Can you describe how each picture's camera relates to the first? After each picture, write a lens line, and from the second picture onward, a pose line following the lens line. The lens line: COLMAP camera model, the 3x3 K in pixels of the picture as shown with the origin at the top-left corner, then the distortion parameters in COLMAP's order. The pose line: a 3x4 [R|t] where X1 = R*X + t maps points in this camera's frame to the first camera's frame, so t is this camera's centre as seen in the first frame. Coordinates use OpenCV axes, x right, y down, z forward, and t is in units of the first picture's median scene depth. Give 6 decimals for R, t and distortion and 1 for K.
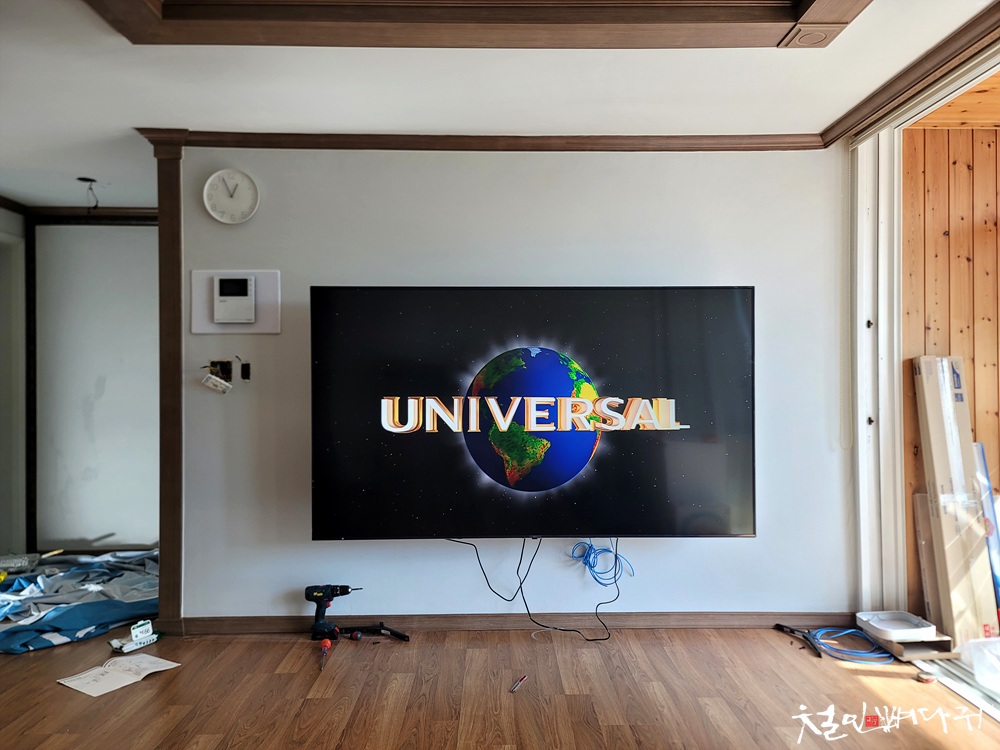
lens RADIAL K [[719.1, 0, 500.0], [0, 719.1, 375.0], [0, 0, 1]] dist [0.005978, -0.000426]
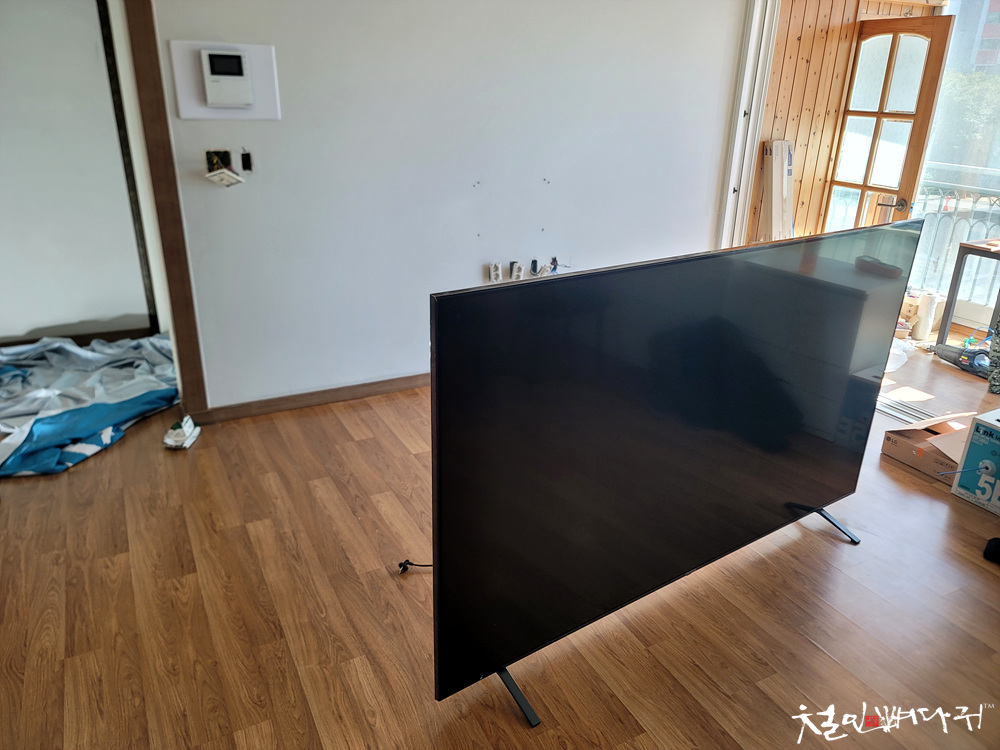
lens RADIAL K [[719.1, 0, 500.0], [0, 719.1, 375.0], [0, 0, 1]] dist [0.005978, -0.000426]
pose [[0.887126, -0.150910, 0.436157, -0.515566], [-0.037202, 0.918575, 0.393492, -0.132475], [-0.460025, -0.365303, 0.809278, -0.018023]]
